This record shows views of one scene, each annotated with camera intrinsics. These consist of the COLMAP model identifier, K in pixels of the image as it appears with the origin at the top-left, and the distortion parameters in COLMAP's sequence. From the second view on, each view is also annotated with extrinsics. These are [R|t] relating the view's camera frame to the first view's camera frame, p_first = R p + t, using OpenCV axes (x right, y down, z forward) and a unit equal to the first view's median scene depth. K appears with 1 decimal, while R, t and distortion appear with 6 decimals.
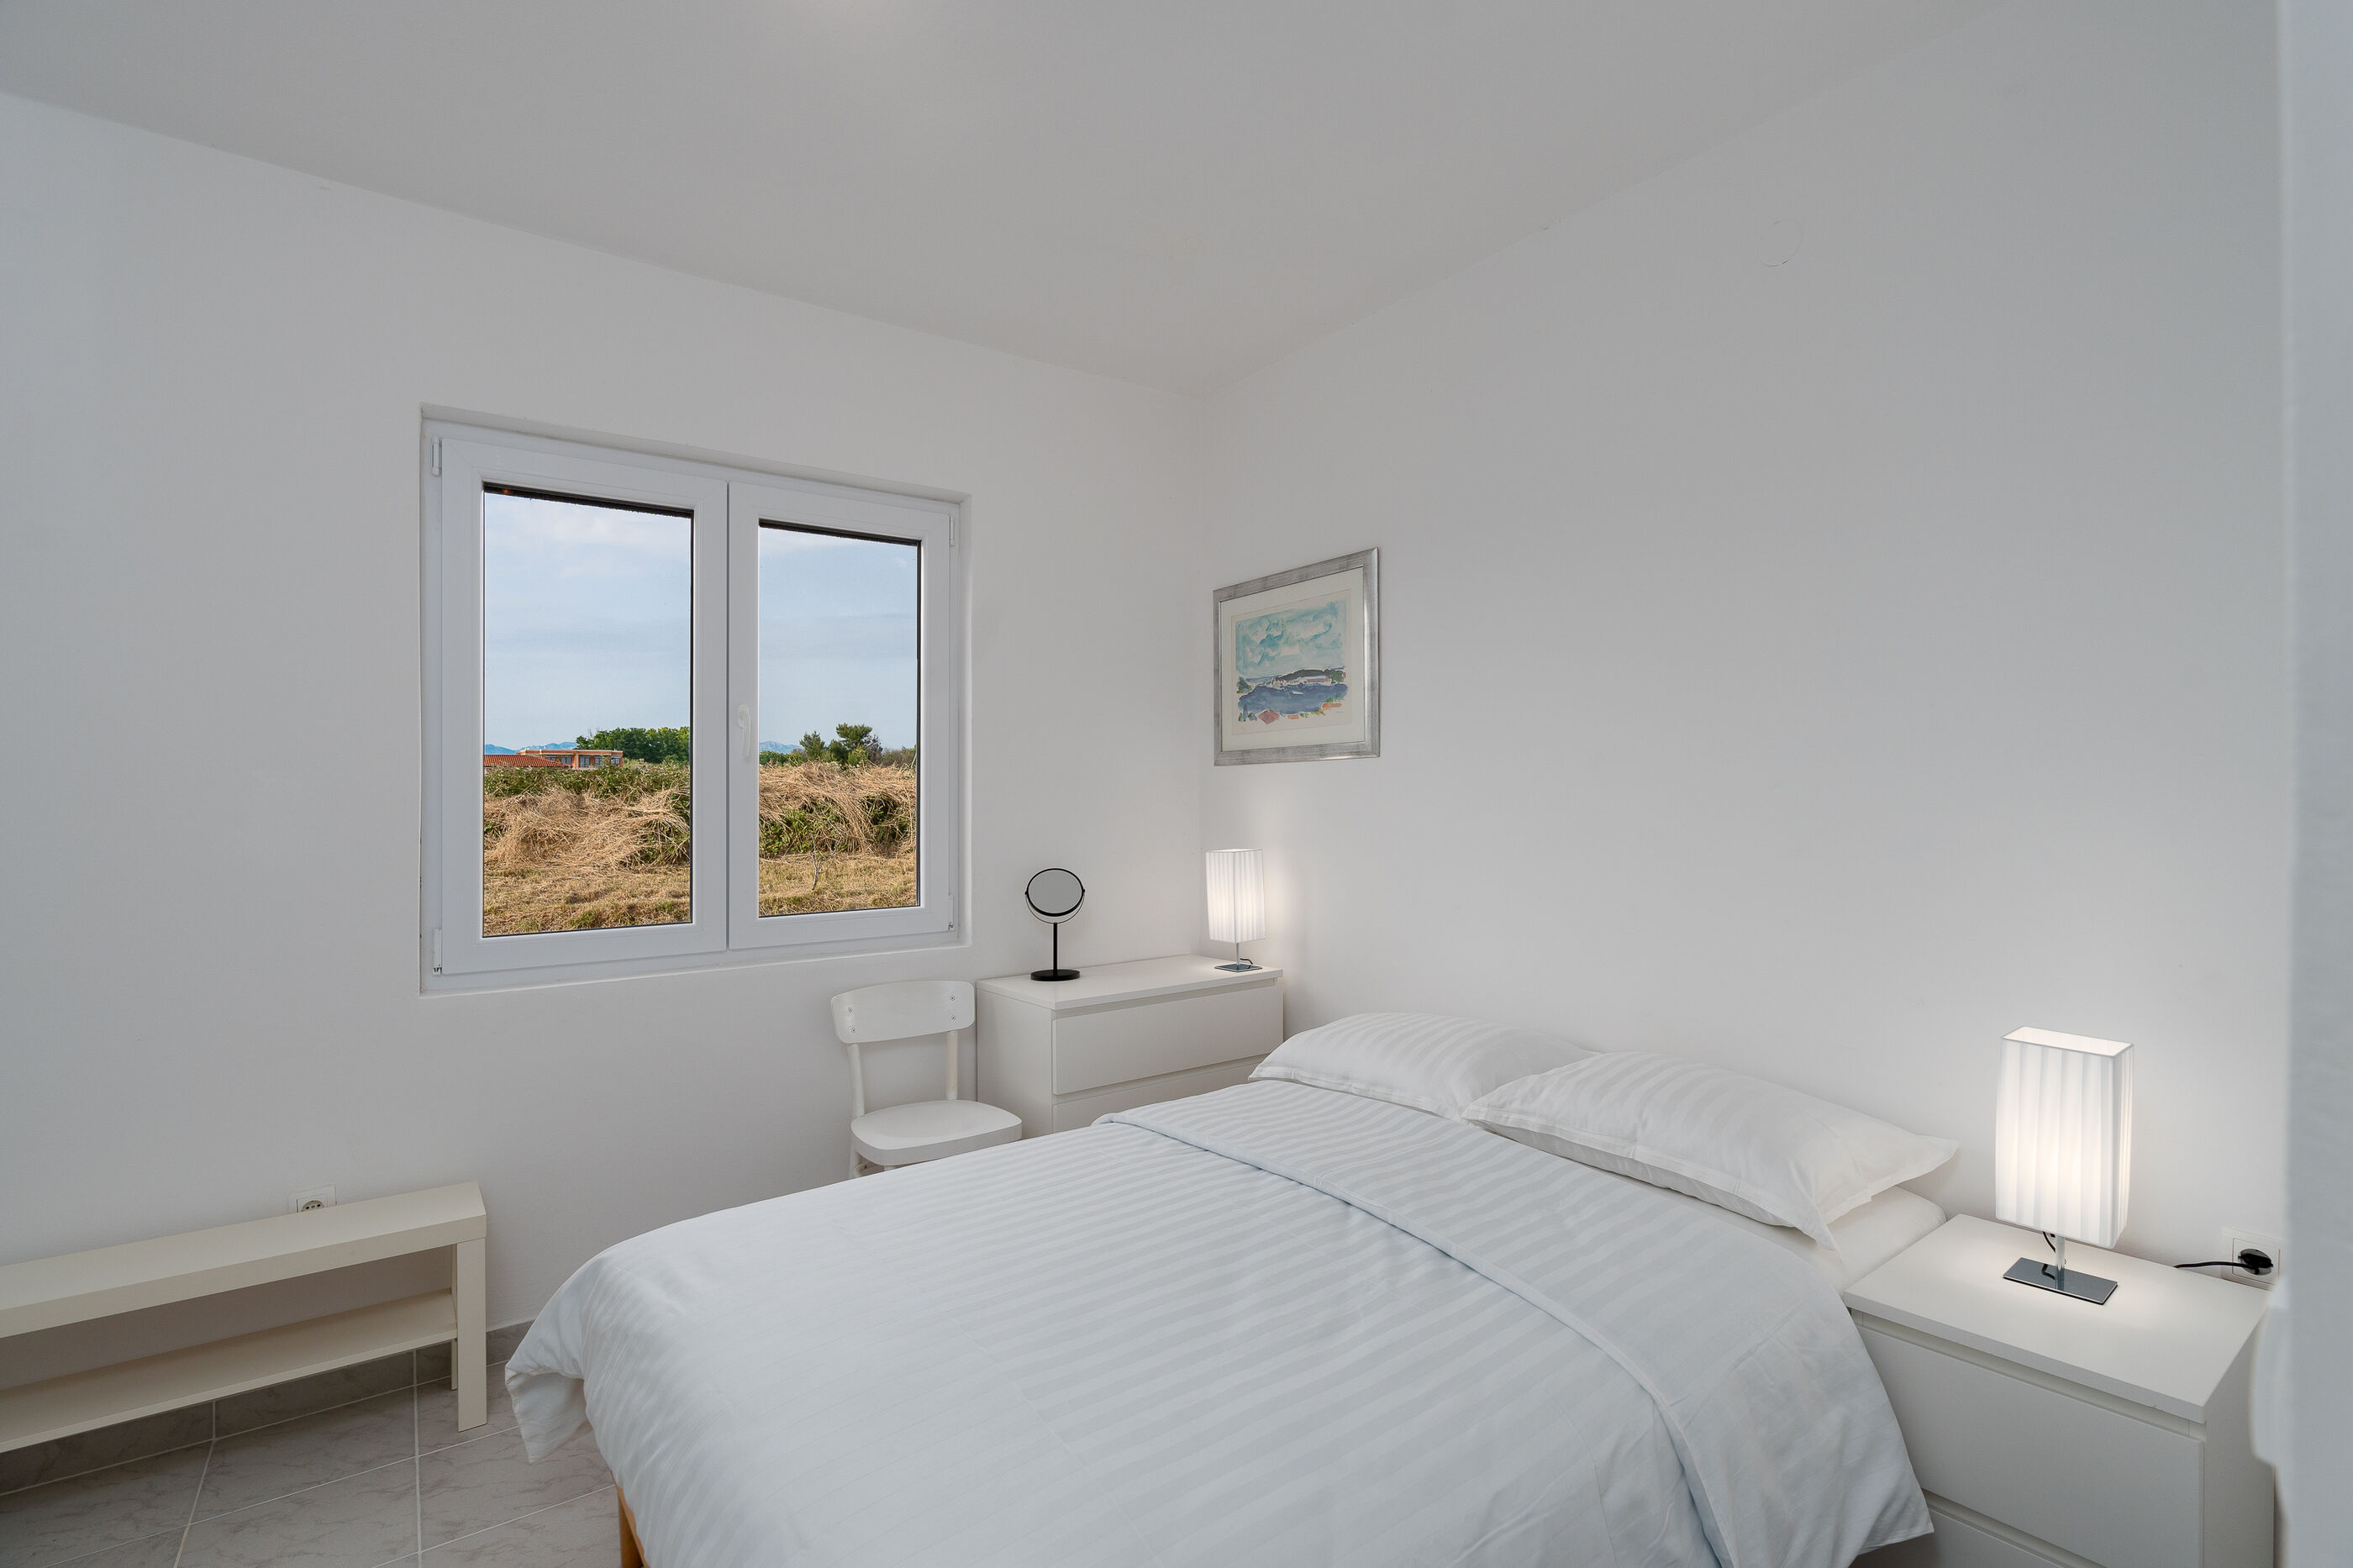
lens RADIAL K [[1014.2, 0, 1195.7], [0, 1014.2, 794.3], [0, 0, 1]] dist [-0.007135, 0.000088]
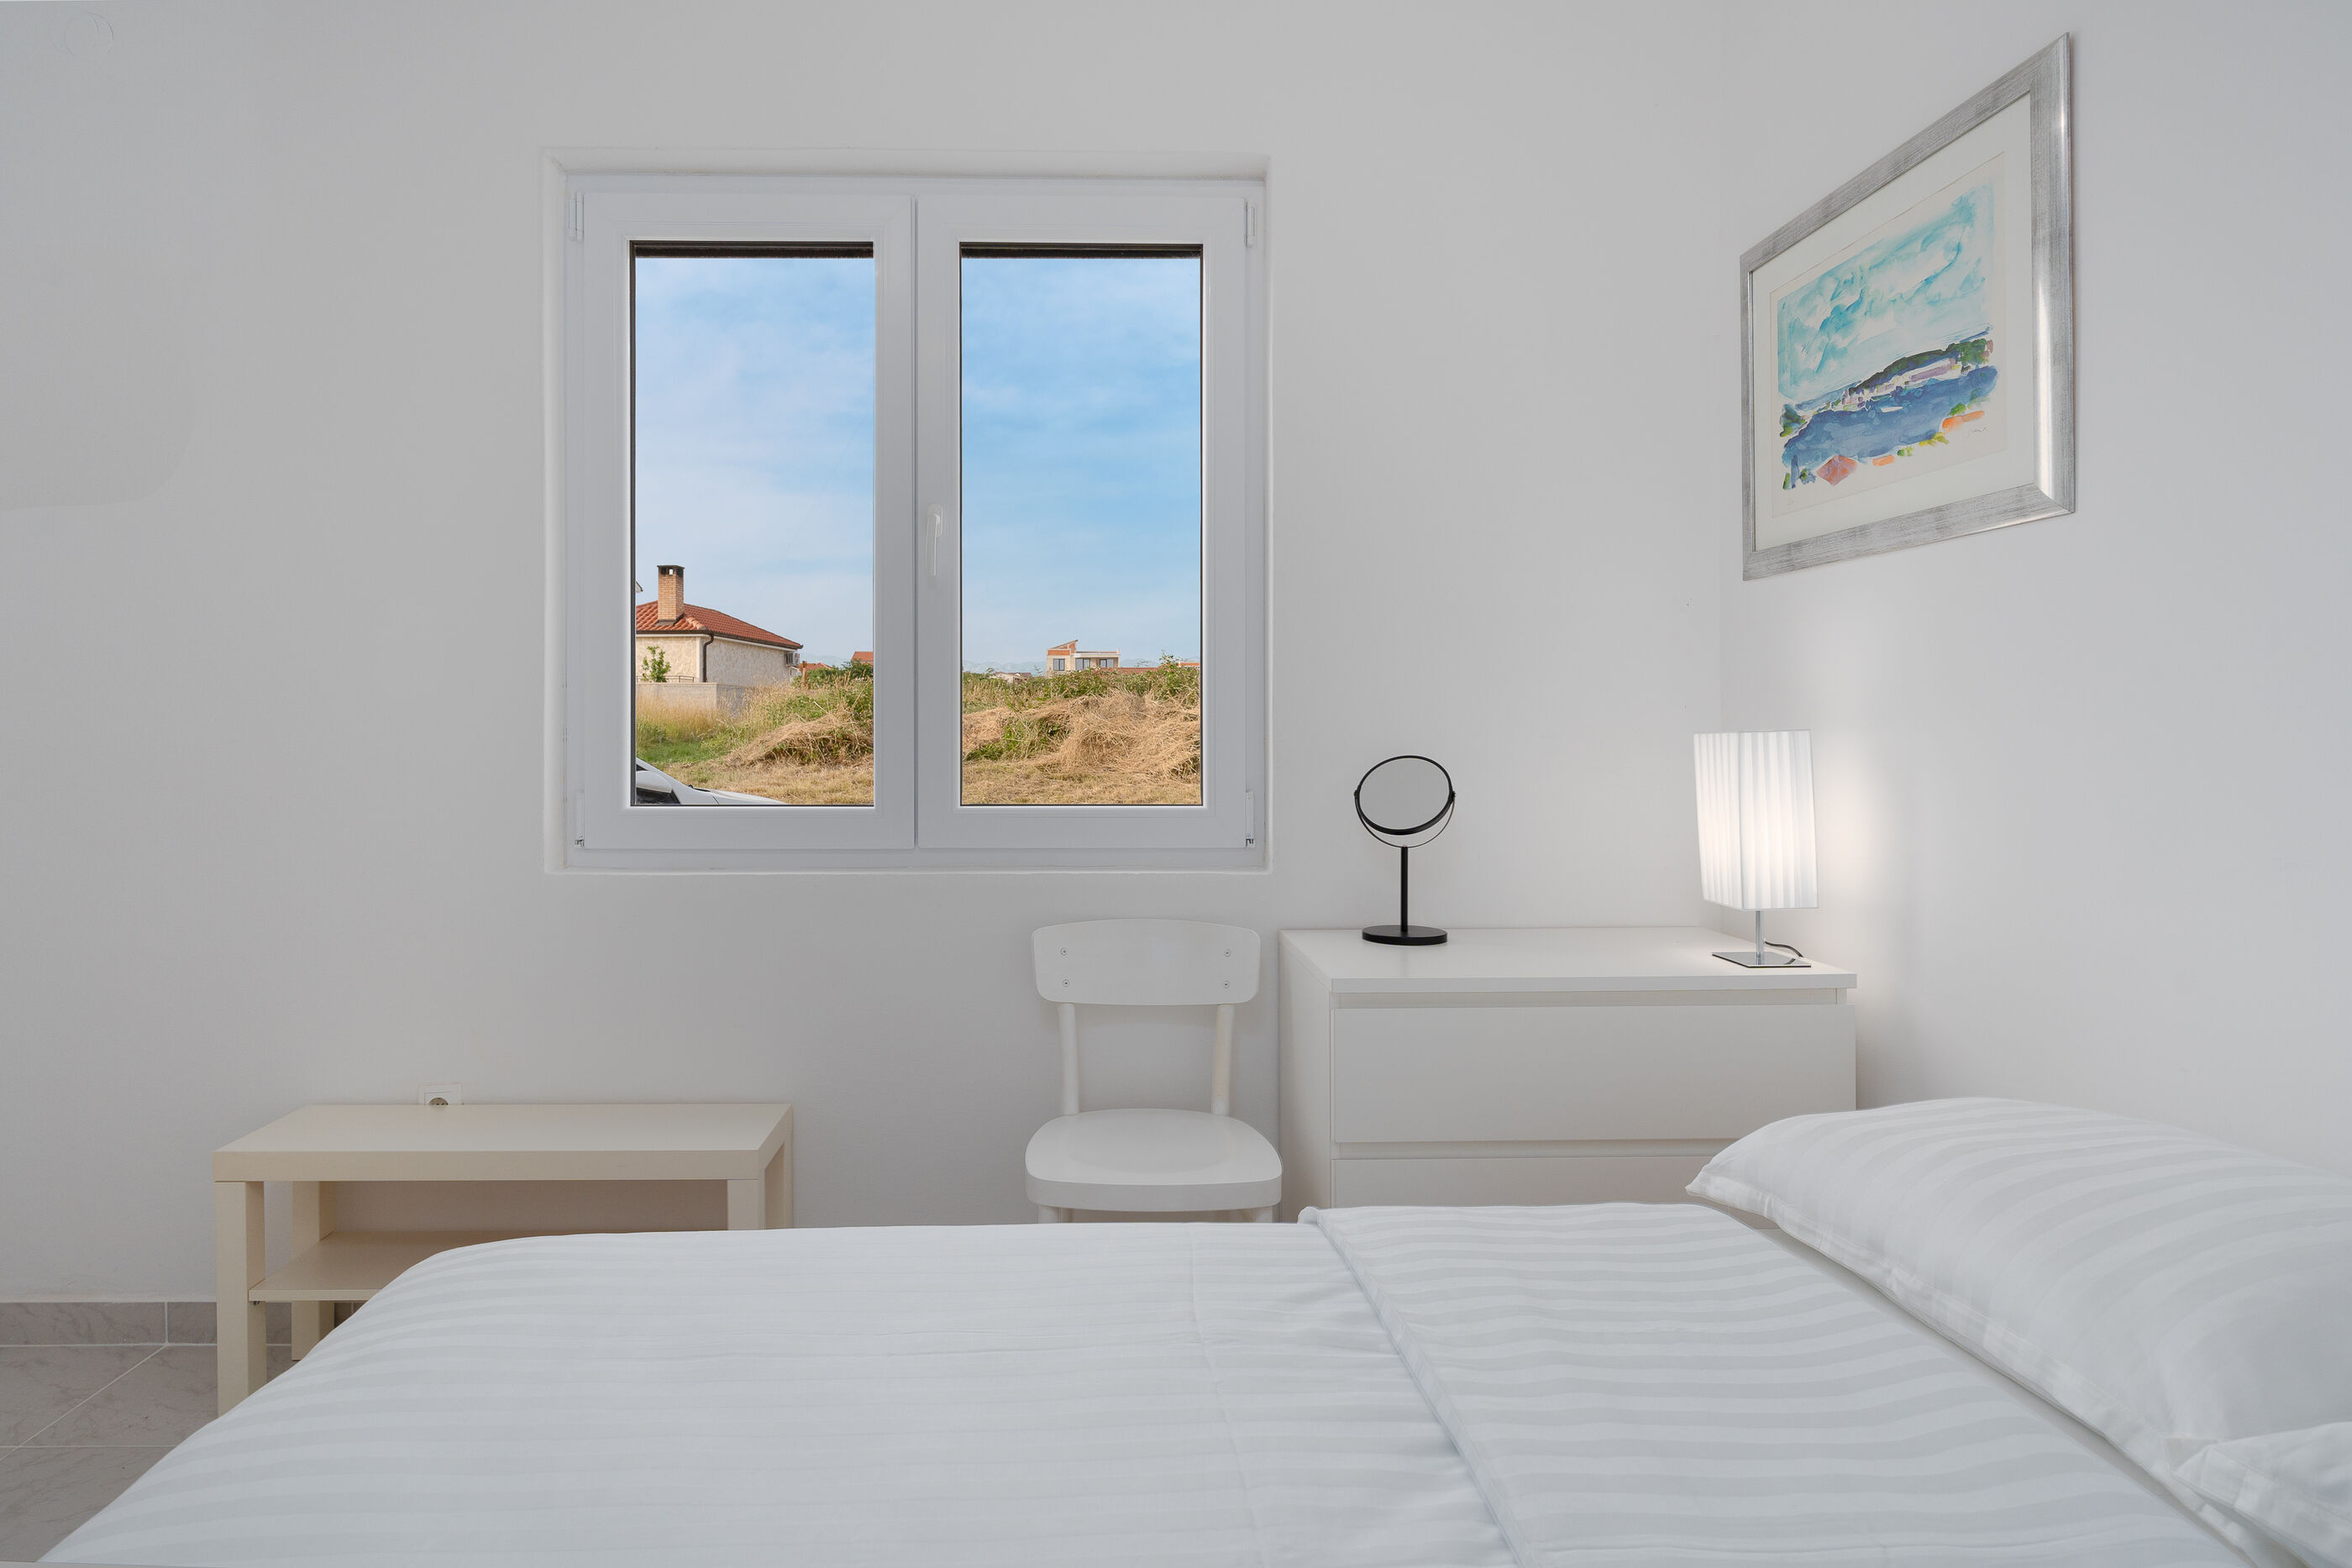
lens RADIAL K [[1242.9, 0, 1112.9], [0, 1242.9, 704.8], [0, 0, 1]] dist [-0.015980, 0.005099]
pose [[0.824915, 0.001830, -0.565254, 0.130385], [-0.000859, 0.999998, 0.001983, 0.042648], [0.565256, -0.001151, 0.824914, 0.304601]]
